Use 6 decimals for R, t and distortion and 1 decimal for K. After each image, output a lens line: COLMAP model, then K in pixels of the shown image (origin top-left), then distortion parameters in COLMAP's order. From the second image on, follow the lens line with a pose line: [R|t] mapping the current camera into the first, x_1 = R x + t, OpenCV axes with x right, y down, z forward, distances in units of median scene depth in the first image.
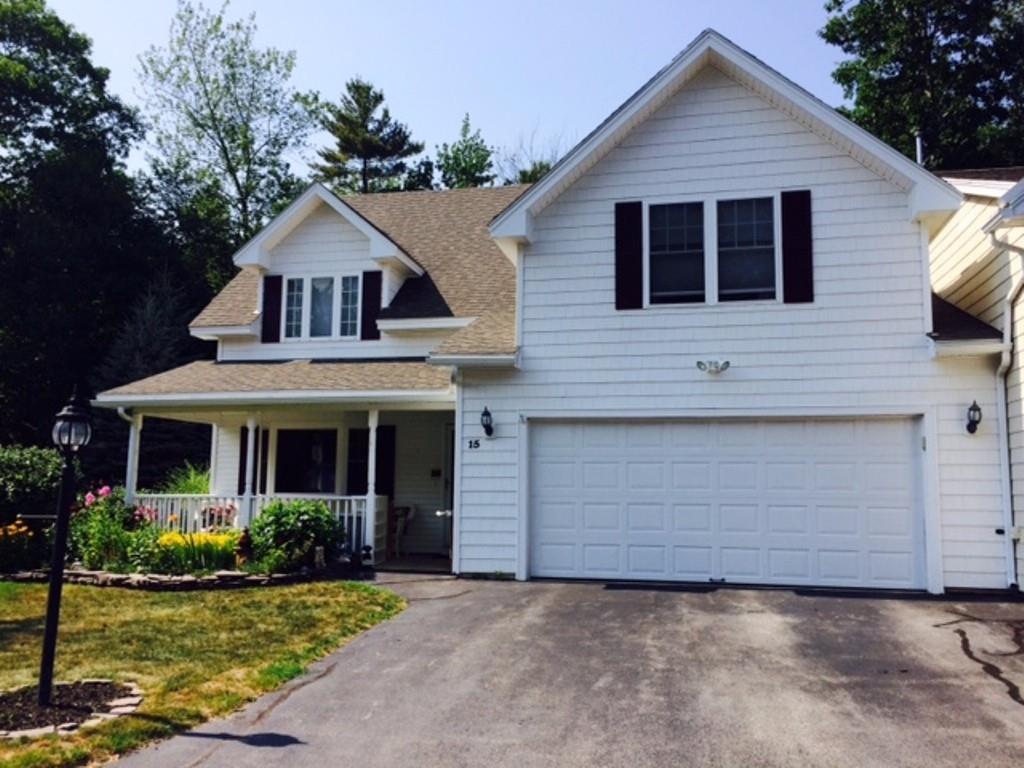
lens RADIAL K [[863.1, 0, 525.9], [0, 863.1, 385.2], [0, 0, 1]] dist [0.071669, -0.087185]
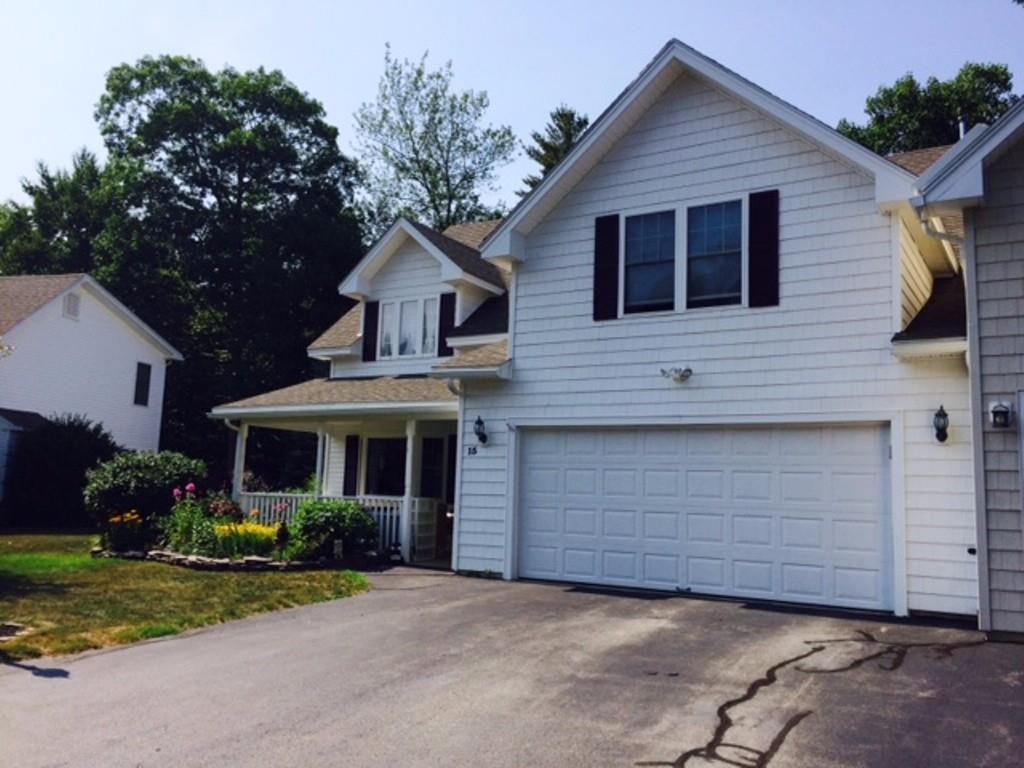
lens RADIAL K [[863.1, 0, 525.9], [0, 863.1, 385.2], [0, 0, 1]] dist [0.071669, -0.087185]
pose [[0.948018, -0.017057, -0.317761, 0.351756], [0.011667, 0.999754, -0.018857, 0.007629], [0.318004, 0.014169, 0.947983, -0.000369]]
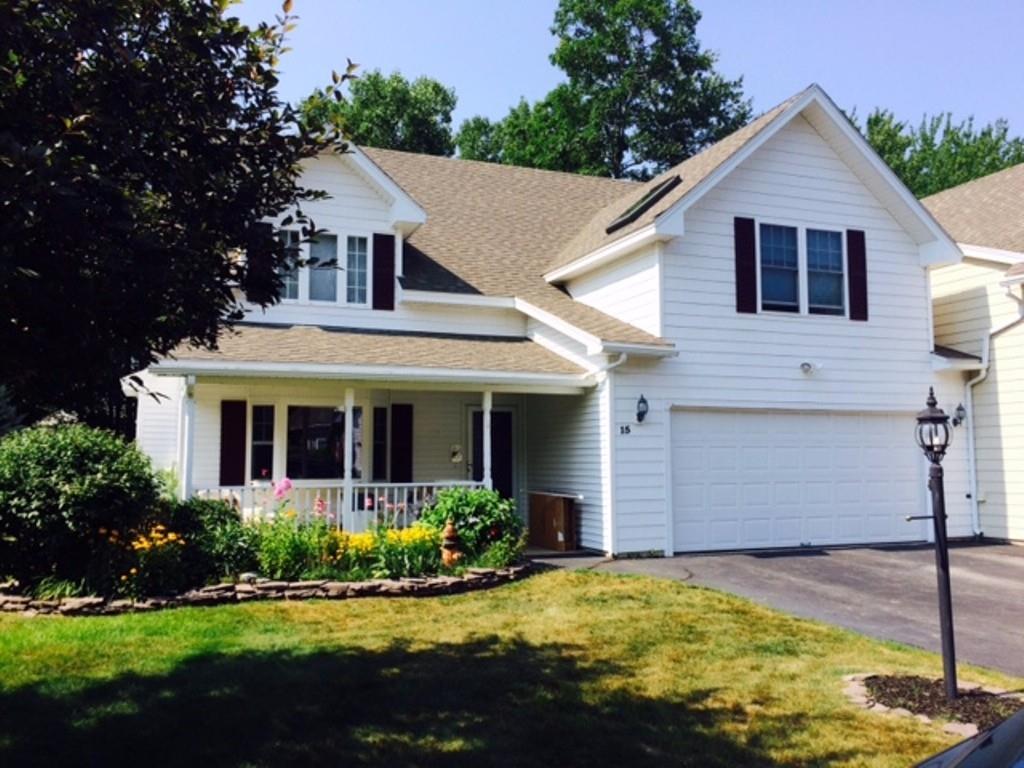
lens RADIAL K [[863.1, 0, 525.9], [0, 863.1, 385.2], [0, 0, 1]] dist [0.071669, -0.087185]
pose [[0.828396, 0.036253, 0.558968, -0.750052], [-0.055339, 0.998318, 0.017265, 0.003427], [-0.557402, -0.045235, 0.829009, 0.209310]]
